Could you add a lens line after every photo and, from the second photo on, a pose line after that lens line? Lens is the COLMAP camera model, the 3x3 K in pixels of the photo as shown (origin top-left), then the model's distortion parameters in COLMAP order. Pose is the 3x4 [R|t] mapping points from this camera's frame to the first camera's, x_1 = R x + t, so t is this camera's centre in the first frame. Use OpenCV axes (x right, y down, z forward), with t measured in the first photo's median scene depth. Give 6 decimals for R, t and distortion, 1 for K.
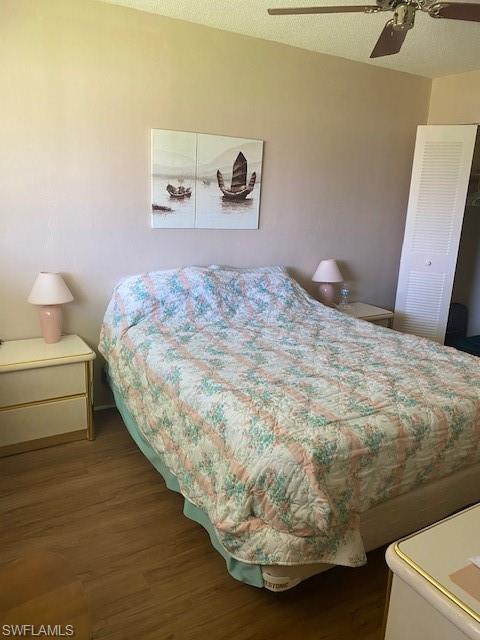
lens RADIAL K [[489.4, 0, 238.6], [0, 489.4, 310.3], [0, 0, 1]] dist [0.042698, -0.032777]
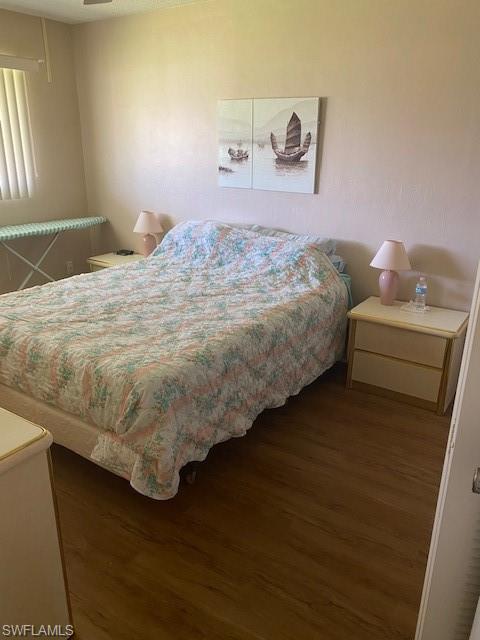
lens RADIAL K [[489.4, 0, 238.6], [0, 489.4, 310.3], [0, 0, 1]] dist [0.042698, -0.032777]
pose [[0.434684, 0.258035, -0.862826, 0.905034], [-0.211482, 0.960530, 0.180712, -0.099098], [0.875400, 0.103919, 0.472096, 0.489509]]
